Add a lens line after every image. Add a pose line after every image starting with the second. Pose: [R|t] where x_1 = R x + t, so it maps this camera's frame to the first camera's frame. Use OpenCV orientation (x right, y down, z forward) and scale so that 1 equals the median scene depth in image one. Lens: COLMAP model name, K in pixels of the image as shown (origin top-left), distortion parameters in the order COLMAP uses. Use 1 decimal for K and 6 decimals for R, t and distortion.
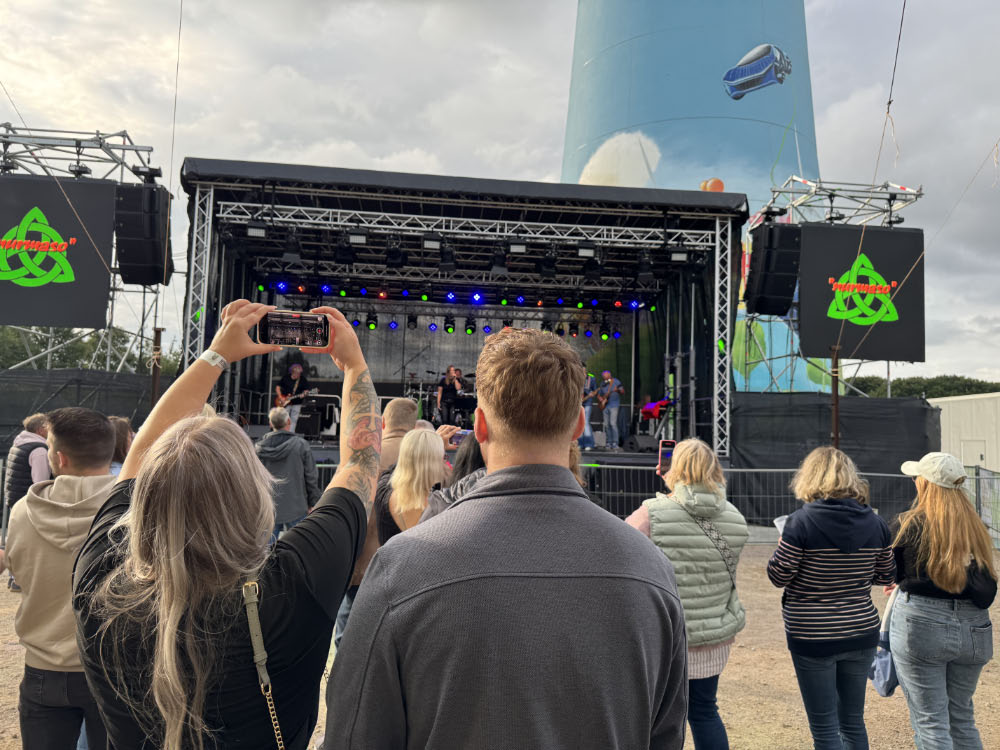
lens RADIAL K [[704.7, 0, 503.1], [0, 704.7, 379.0], [0, 0, 1]] dist [0.048429, -0.073121]
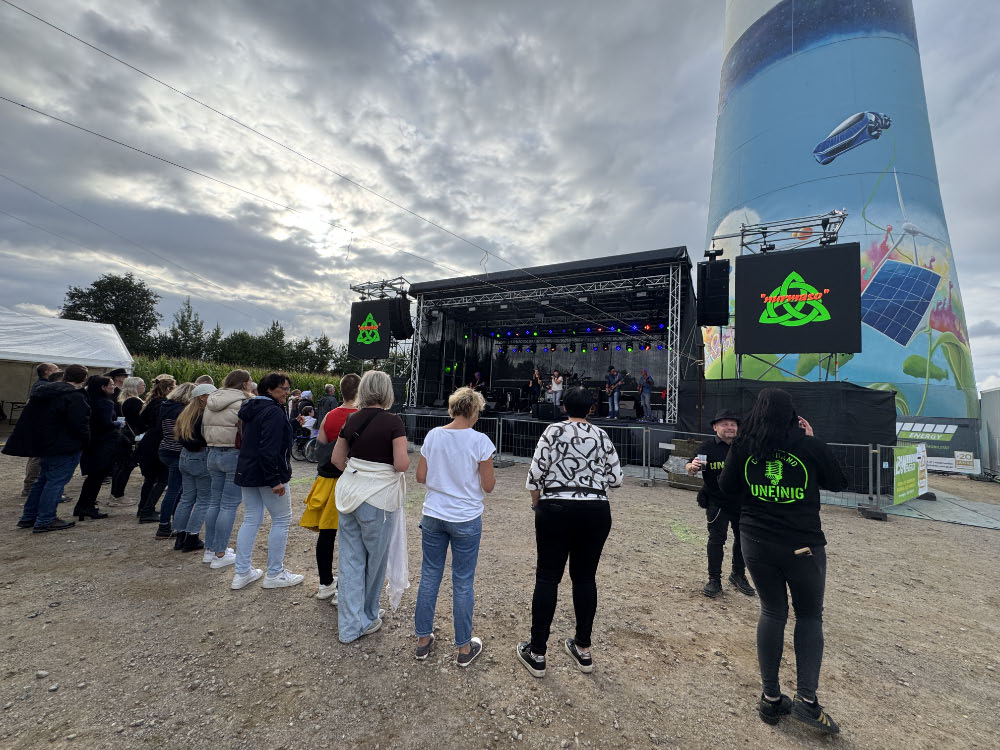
lens RADIAL K [[396.9, 0, 500.0], [0, 396.9, 375.0], [0, 0, 1]] dist [-0.002105, -0.000053]
pose [[0.814734, -0.028388, -0.579140, 0.493301], [0.012710, 0.999435, -0.031109, 0.028423], [0.579696, 0.017985, 0.814634, 0.106707]]
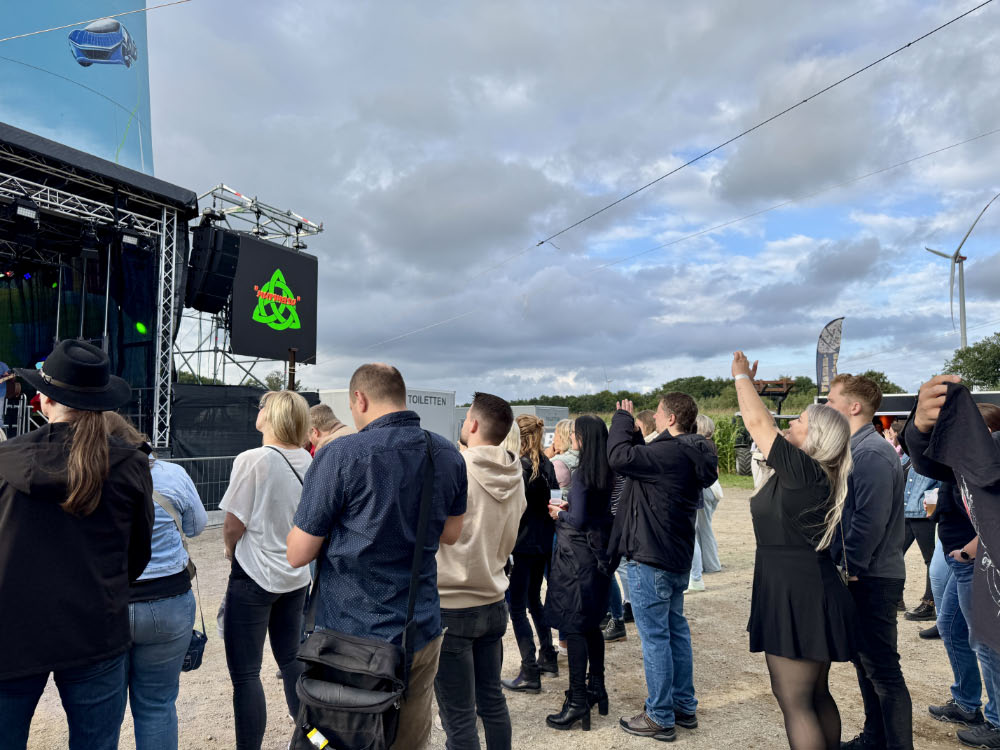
lens RADIAL K [[700.0, 0, 500.0], [0, 700.0, 375.0], [0, 0, 1]] dist [0.052925, -0.064047]
pose [[0.538455, 0.041720, 0.841621, -0.272940], [-0.048254, 0.998661, -0.018633, 0.002436], [-0.841272, -0.030579, 0.539747, 0.061980]]
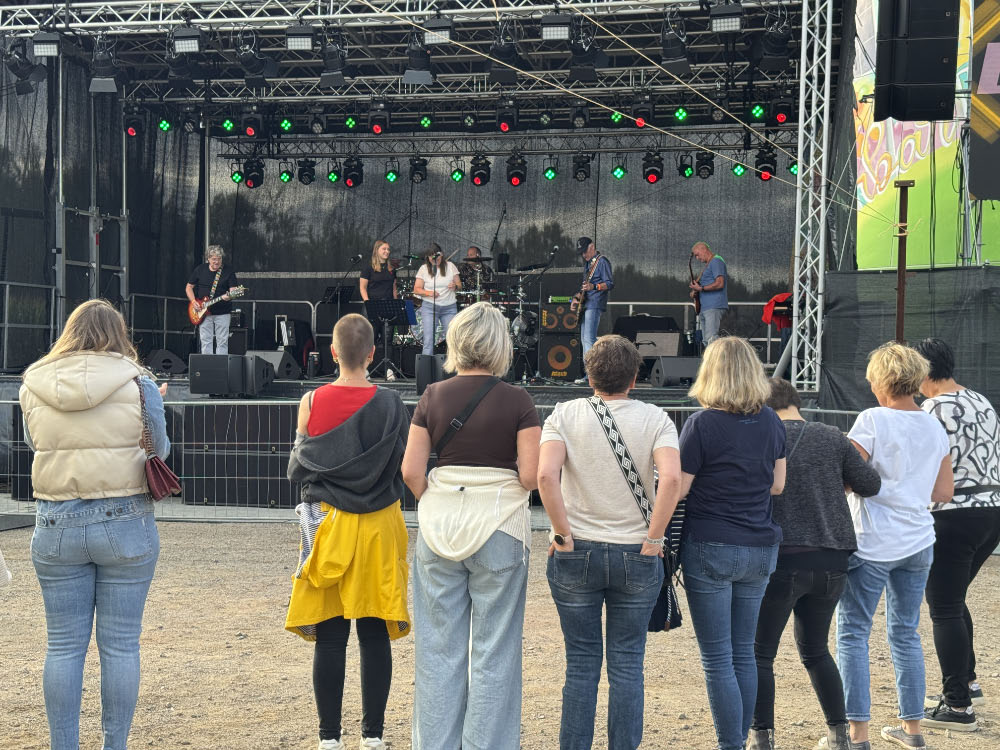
lens RADIAL K [[1383.7, 0, 501.8], [0, 1383.7, 440.2], [0, 0, 1]] dist [0.171932, -0.496219]
pose [[0.942638, 0.004444, -0.333786, 0.441758], [0.036932, 0.992385, 0.117512, 0.010372], [0.331766, -0.123098, 0.935296, -0.095411]]
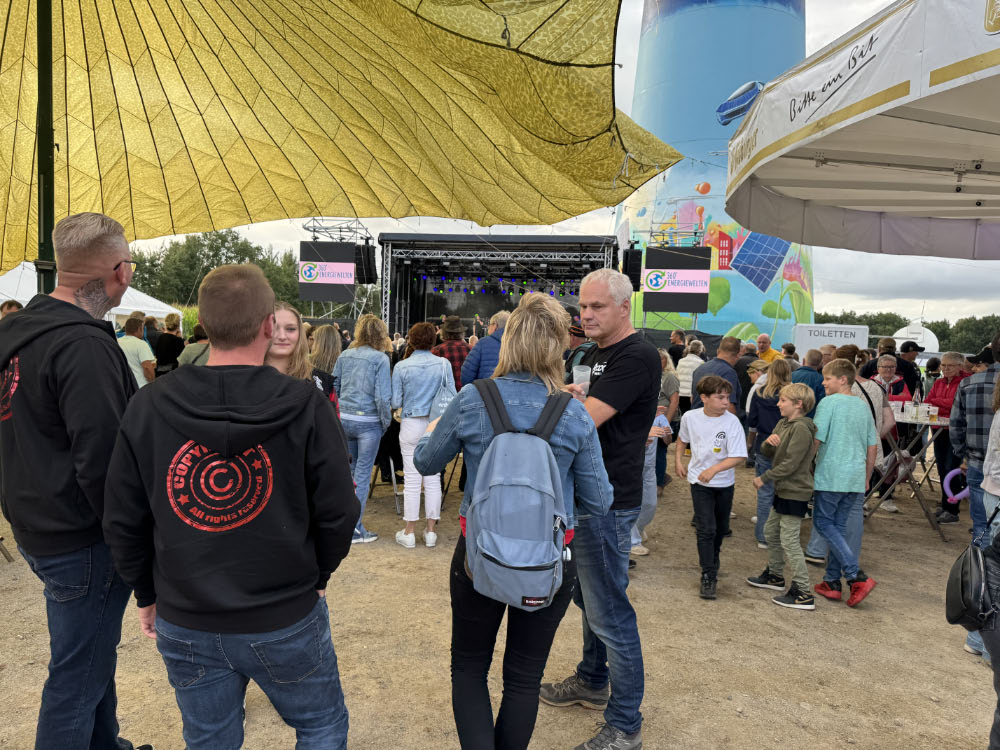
lens RADIAL K [[704.7, 0, 503.1], [0, 704.7, 379.0], [0, 0, 1]] dist [0.048429, -0.073121]
pose [[0.959004, 0.023186, -0.282442, 0.624168], [0.008442, 0.993868, 0.110252, -0.067065], [0.283266, -0.108117, 0.952928, -1.190248]]
